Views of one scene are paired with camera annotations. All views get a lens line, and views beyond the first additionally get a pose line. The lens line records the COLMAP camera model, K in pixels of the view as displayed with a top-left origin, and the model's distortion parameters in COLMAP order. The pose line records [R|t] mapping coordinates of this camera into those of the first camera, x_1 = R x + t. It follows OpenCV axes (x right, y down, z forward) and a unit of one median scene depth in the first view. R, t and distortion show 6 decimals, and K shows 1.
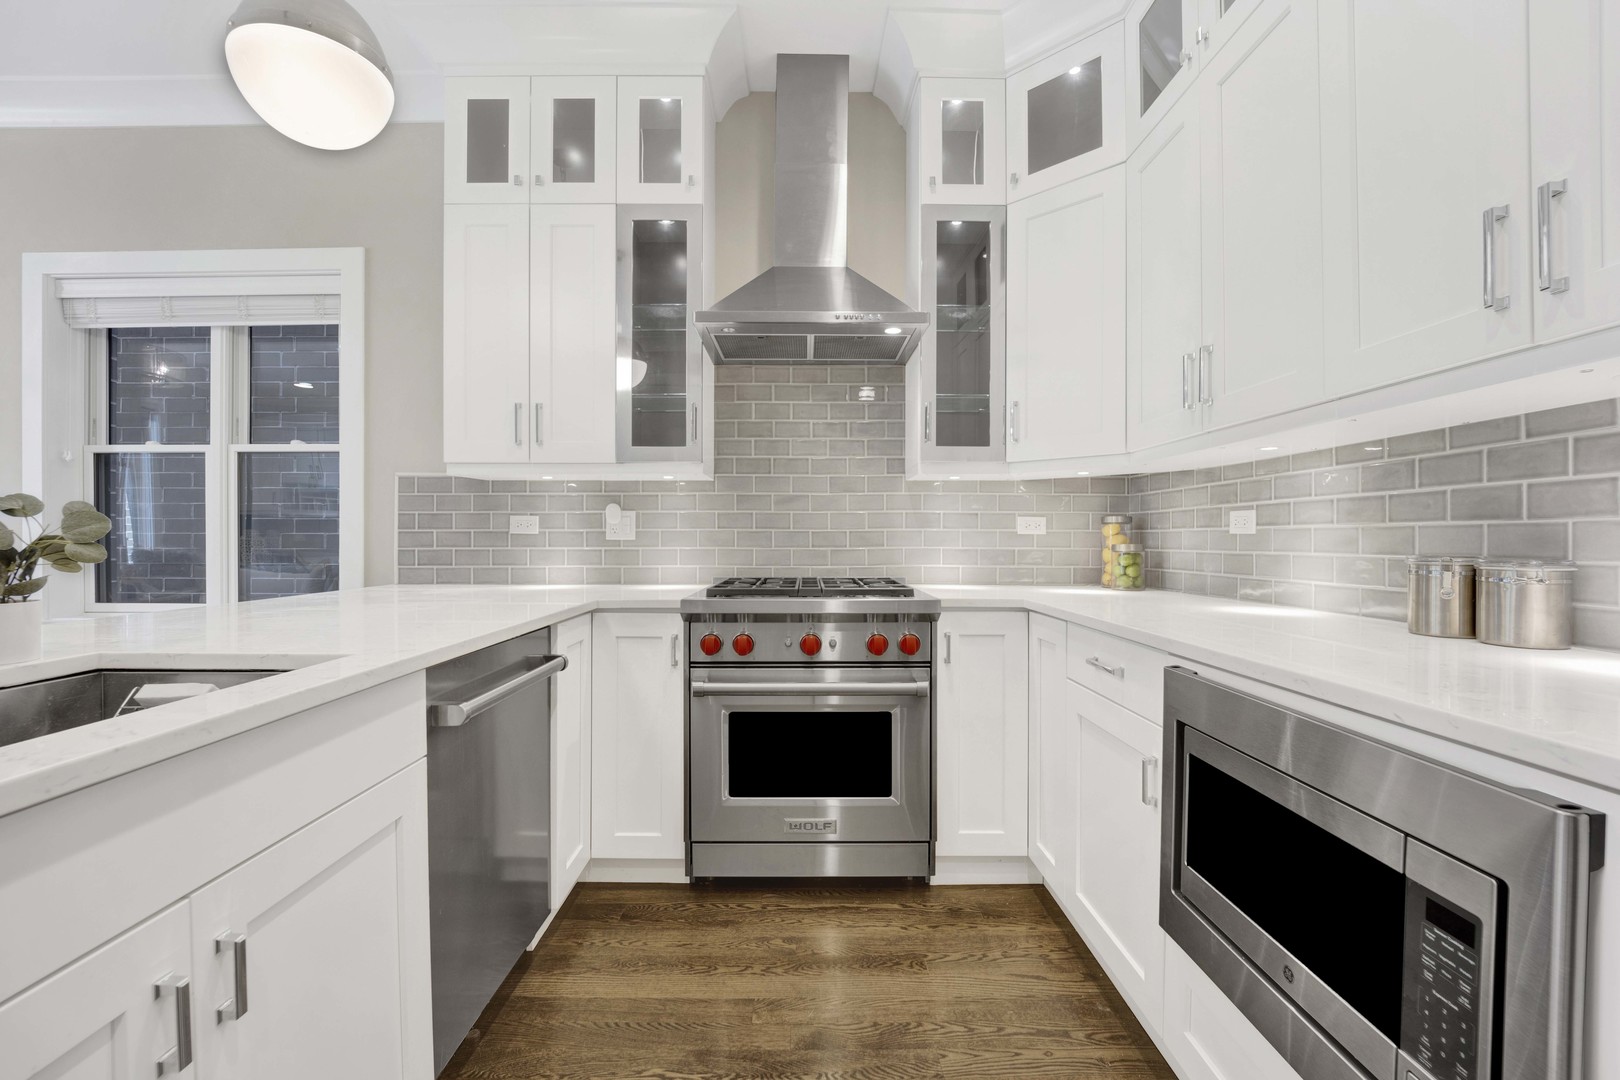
lens RADIAL K [[670.3, 0, 798.4], [0, 670.3, 537.4], [0, 0, 1]] dist [-0.020215, -0.000418]
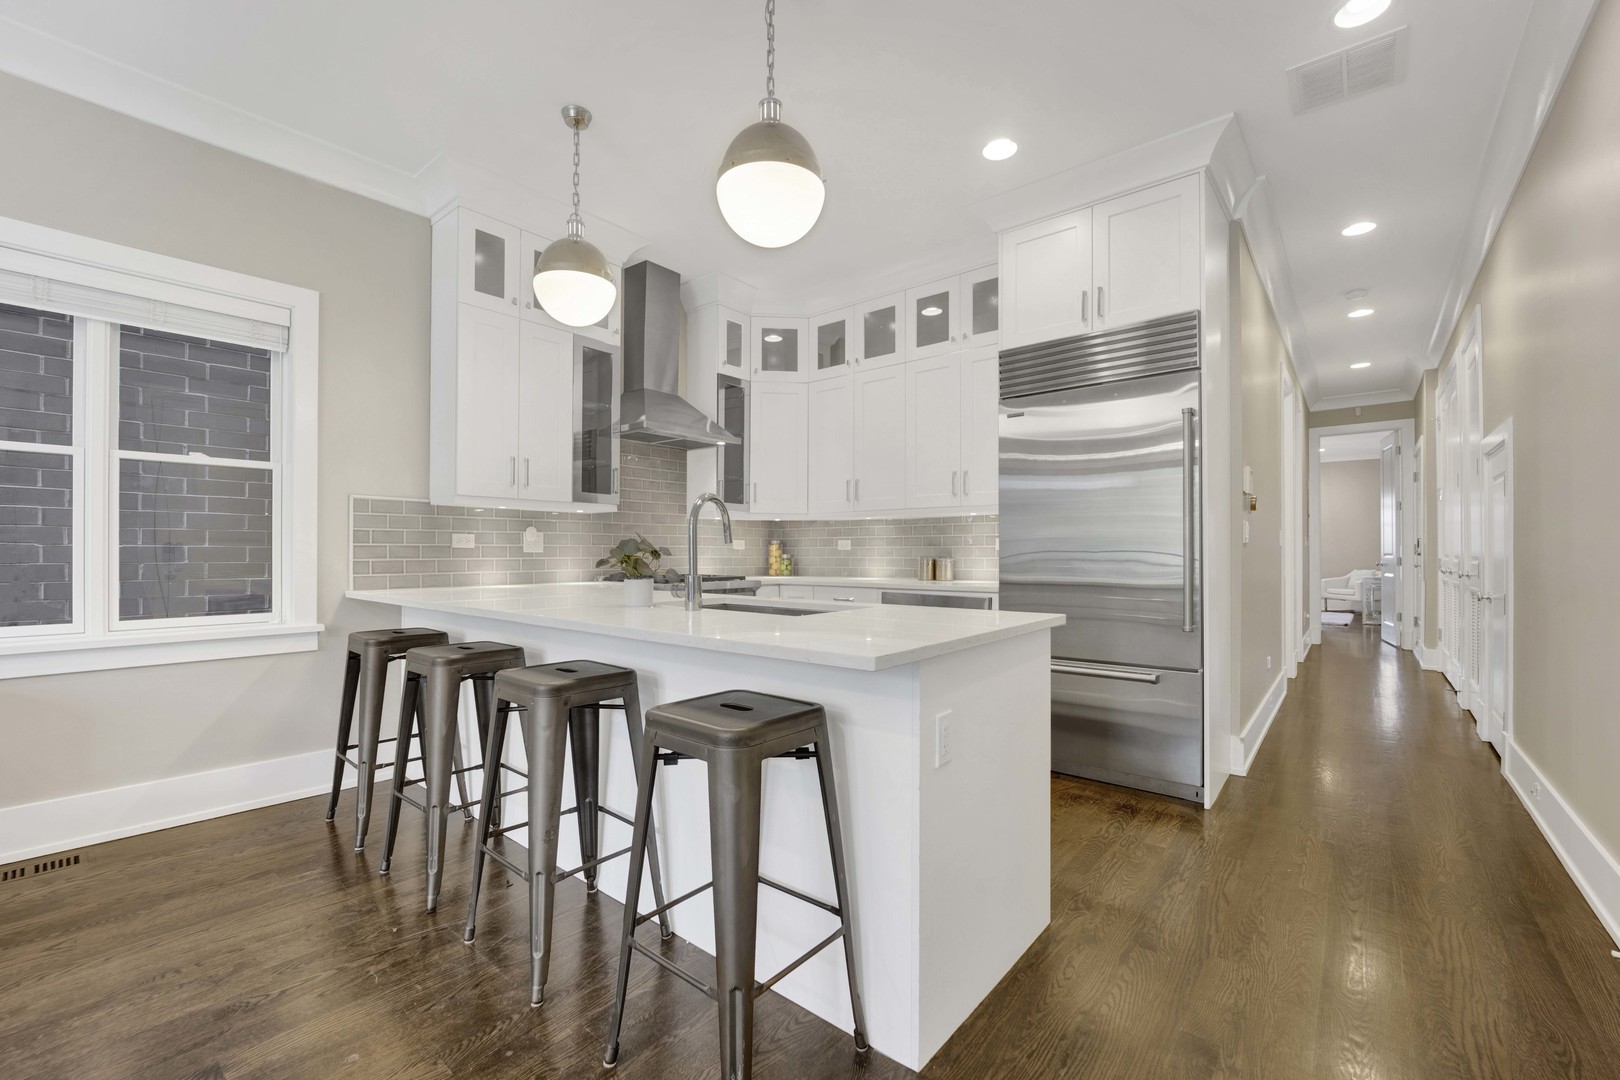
lens RADIAL K [[670.3, 0, 814.7], [0, 670.3, 548.7], [0, 0, 1]] dist [-0.020215, -0.000418]
pose [[0.635820, 0.003801, 0.771828, -1.111606], [-0.001301, 0.999992, -0.003853, 0.000517], [-0.771836, 0.001446, 0.635820, -0.406454]]
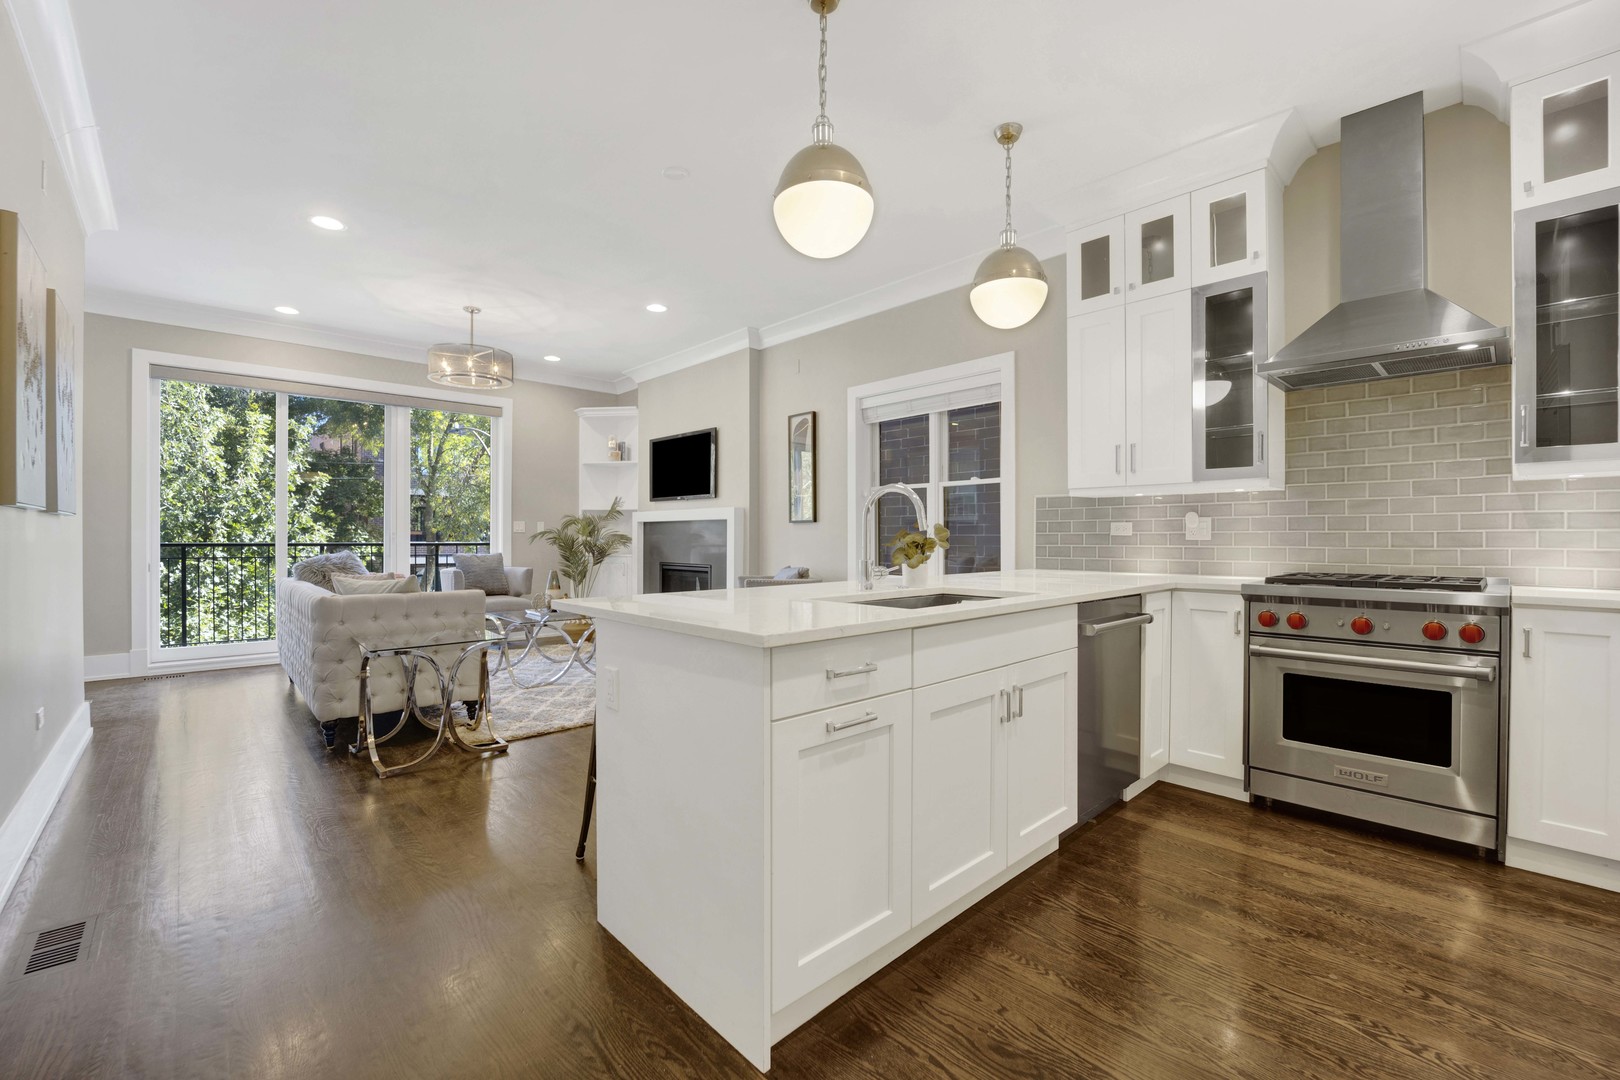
lens RADIAL K [[670.3, 0, 810.8], [0, 670.3, 542.6], [0, 0, 1]] dist [-0.020215, -0.000418]
pose [[0.687460, 0.004692, -0.726207, 0.170801], [0.000556, 0.999975, 0.006988, -0.000508], [0.726222, -0.005208, 0.687441, -0.472641]]
